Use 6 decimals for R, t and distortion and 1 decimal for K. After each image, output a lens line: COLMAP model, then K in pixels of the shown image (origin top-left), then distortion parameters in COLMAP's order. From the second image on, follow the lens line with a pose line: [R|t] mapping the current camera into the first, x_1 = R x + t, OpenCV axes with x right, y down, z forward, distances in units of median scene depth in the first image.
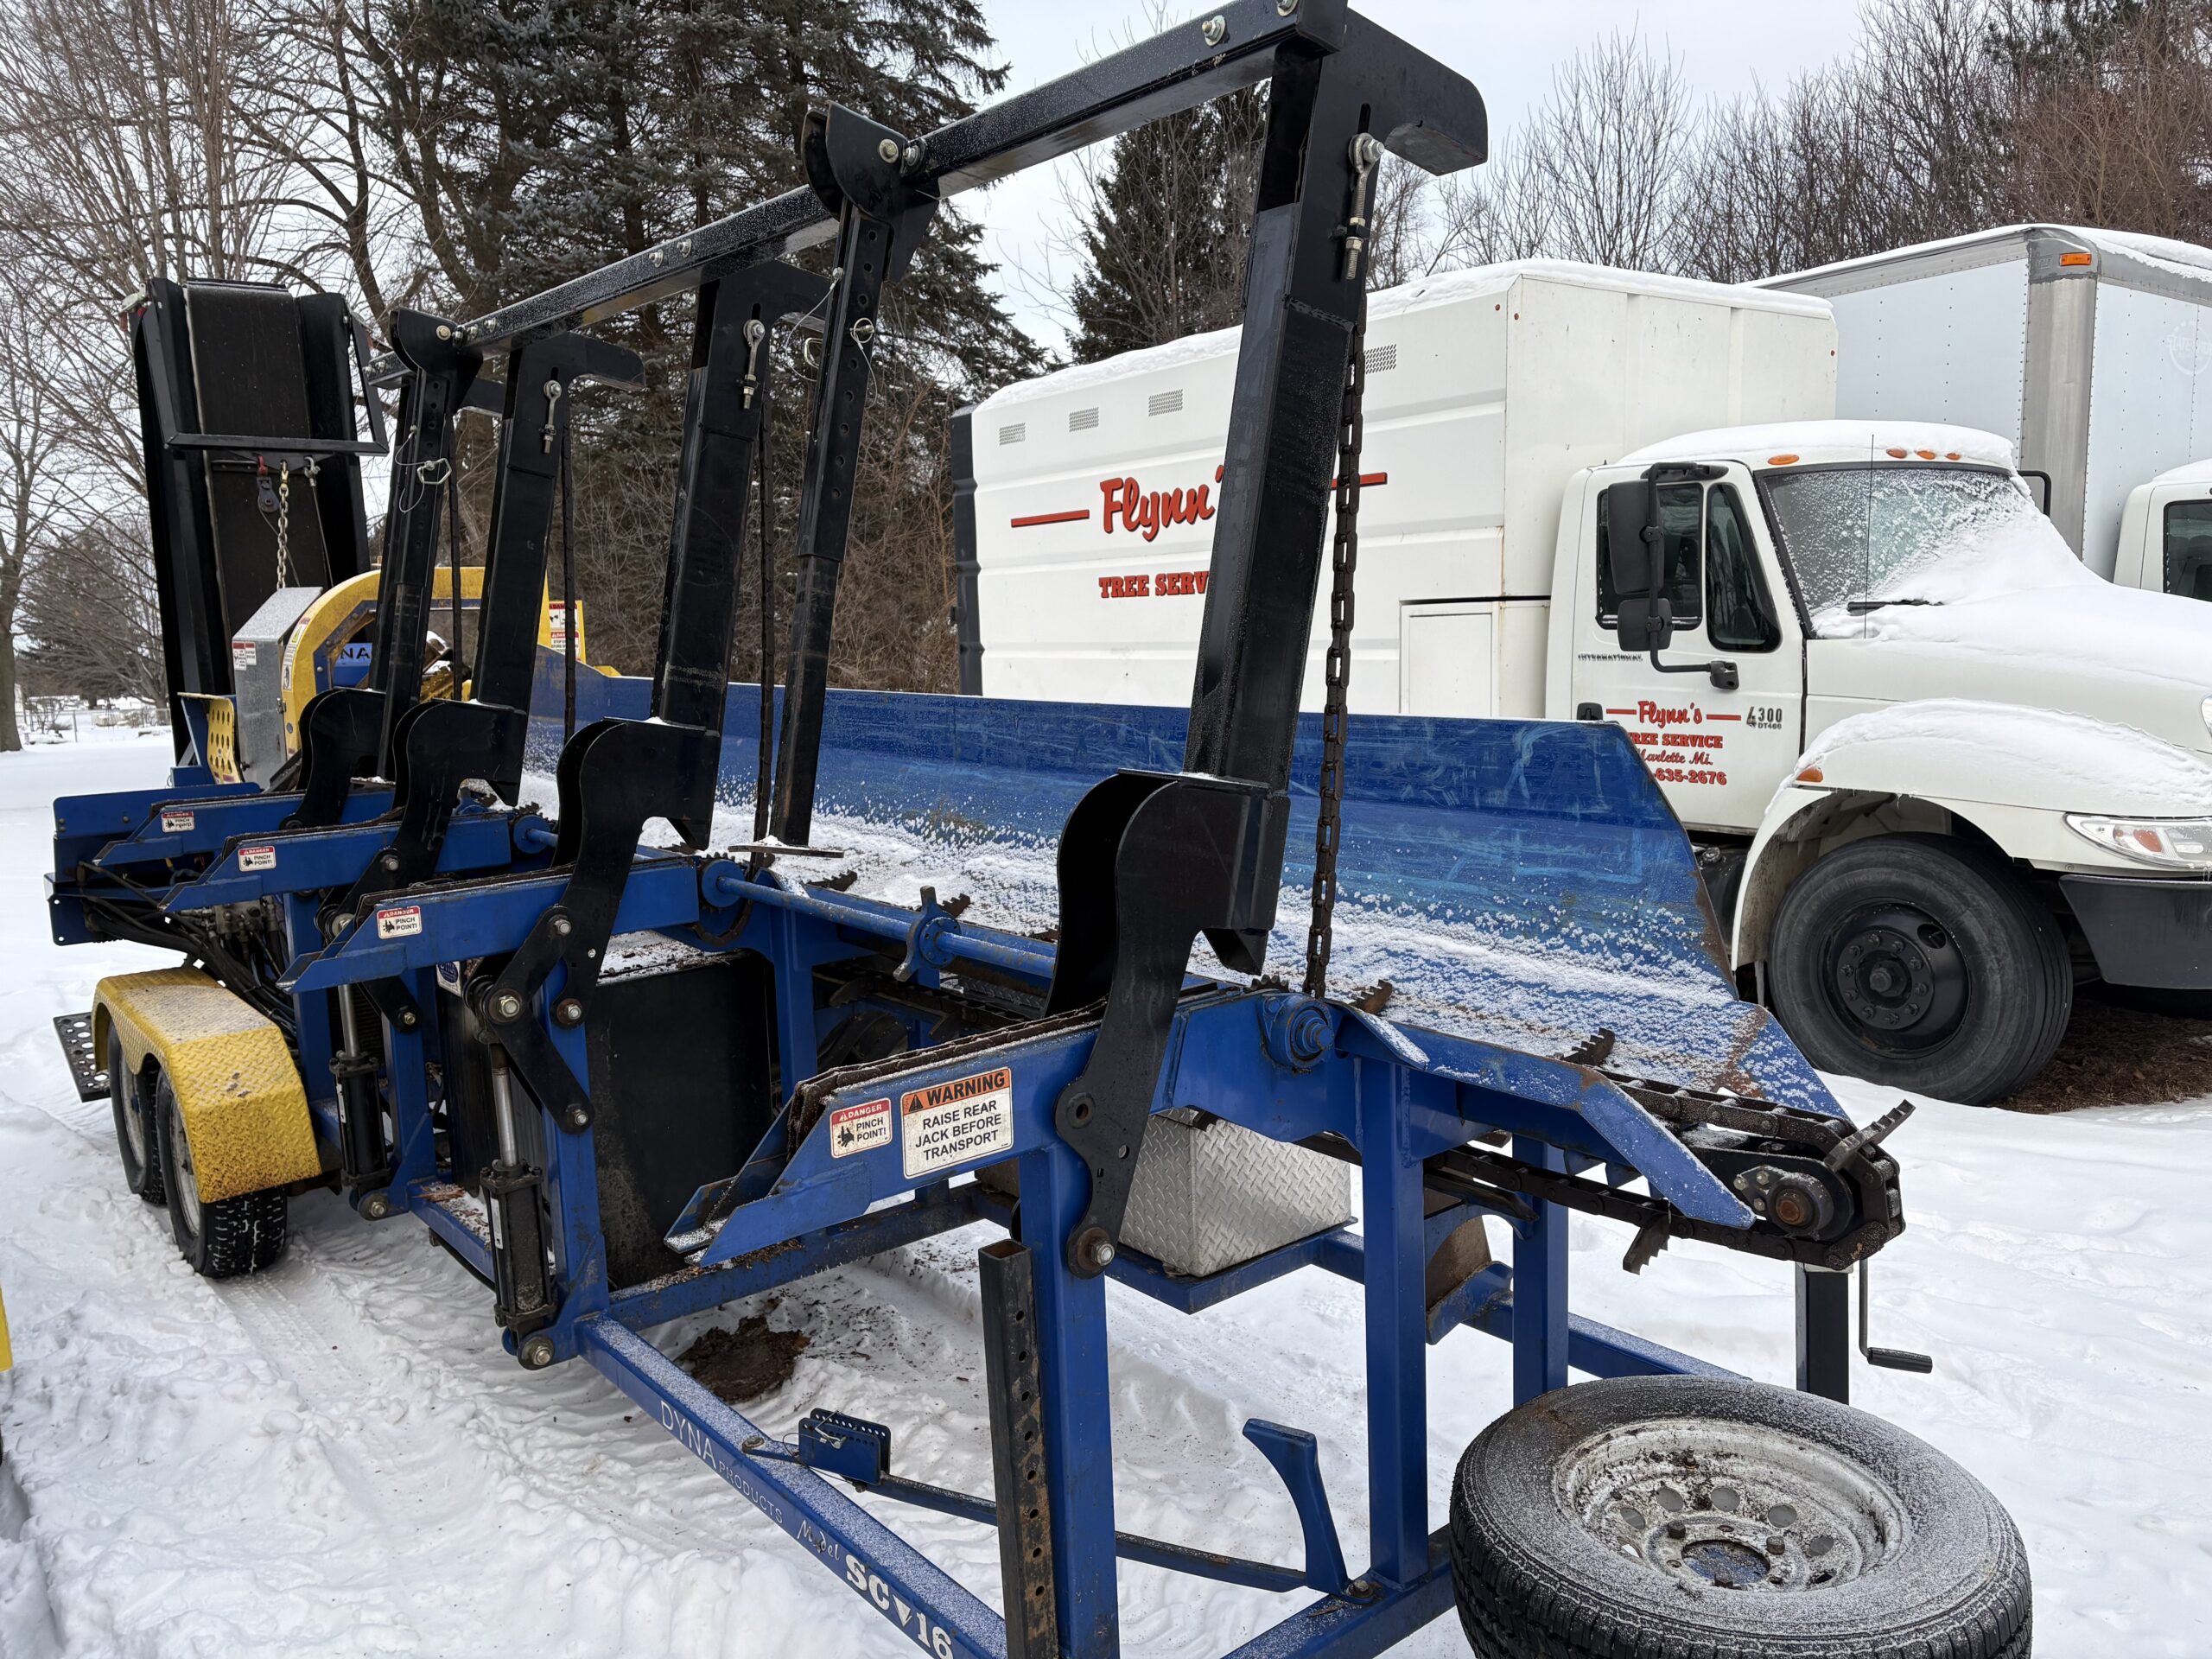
lens RADIAL K [[1680.1, 0, 1096.9], [0, 1680.1, 836.7], [0, 0, 1]] dist [0.059909, -0.058090]
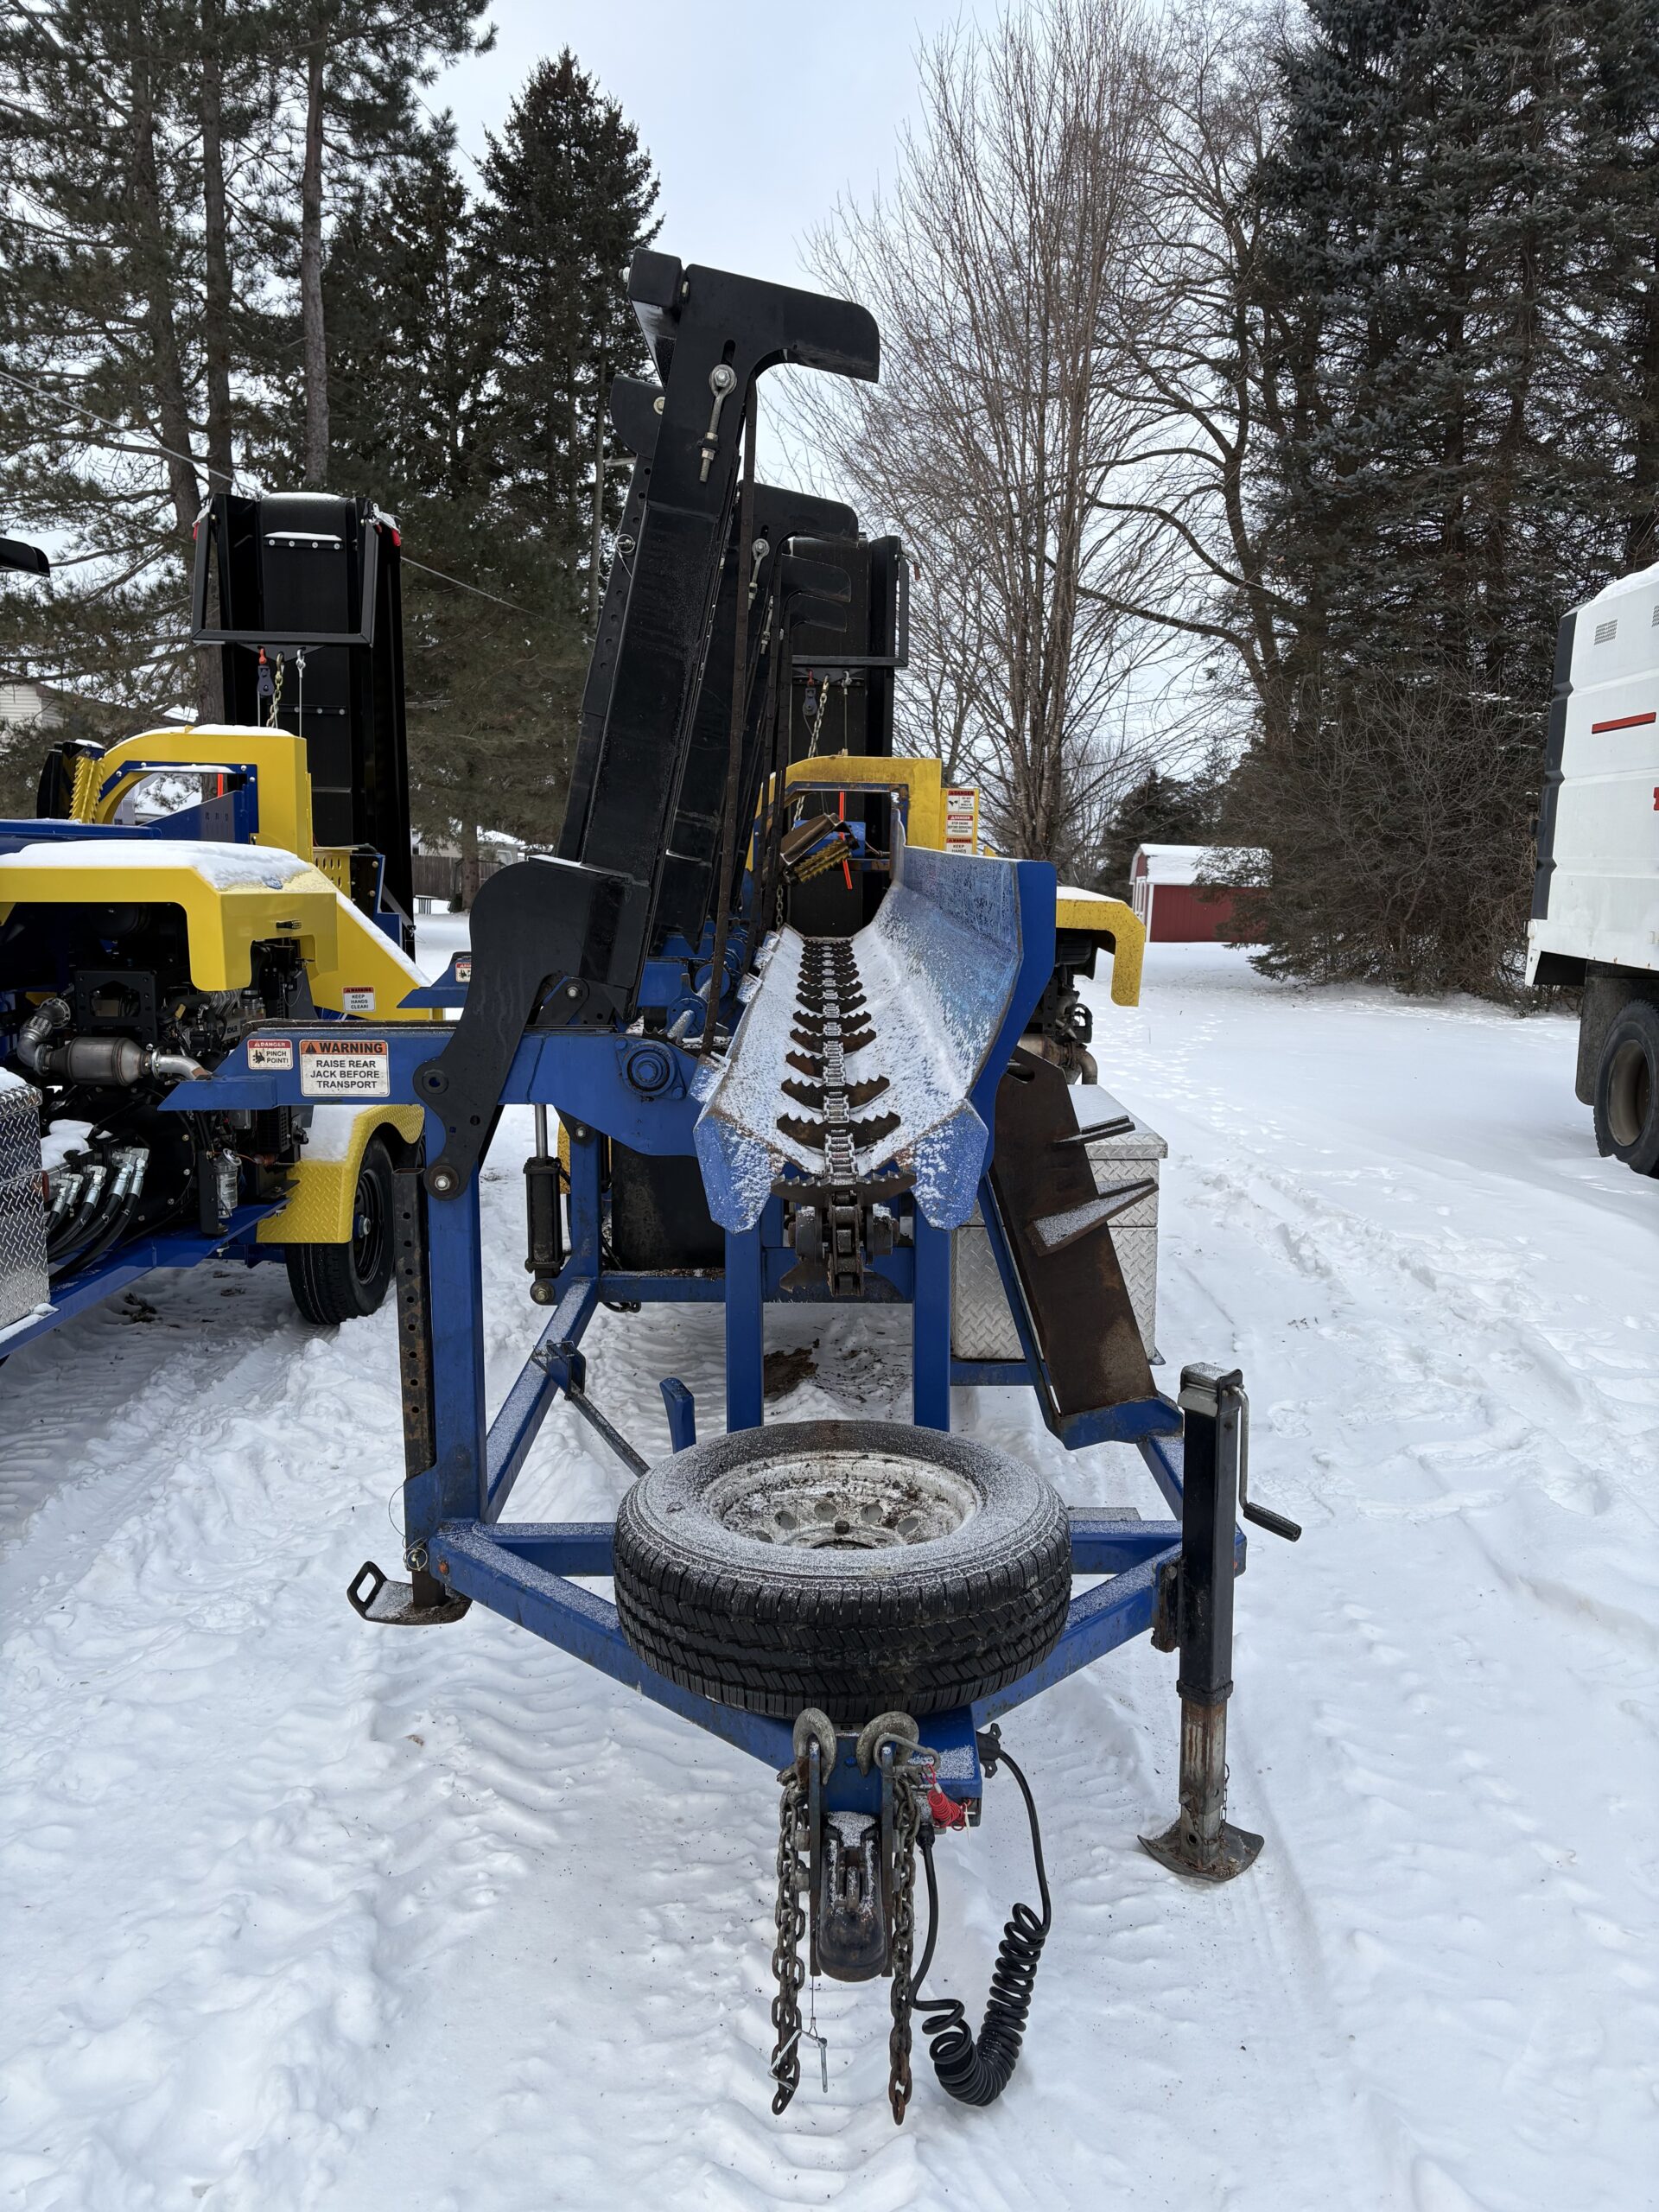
lens RADIAL K [[1680.1, 0, 829.5], [0, 1680.1, 1106.0], [0, 0, 1]] dist [0.059909, -0.058090]
pose [[0.772985, 0.140751, -0.618614, 0.974176], [-0.126043, 0.989713, 0.067689, 0.035445], [0.621777, 0.025650, 0.782774, 0.060802]]
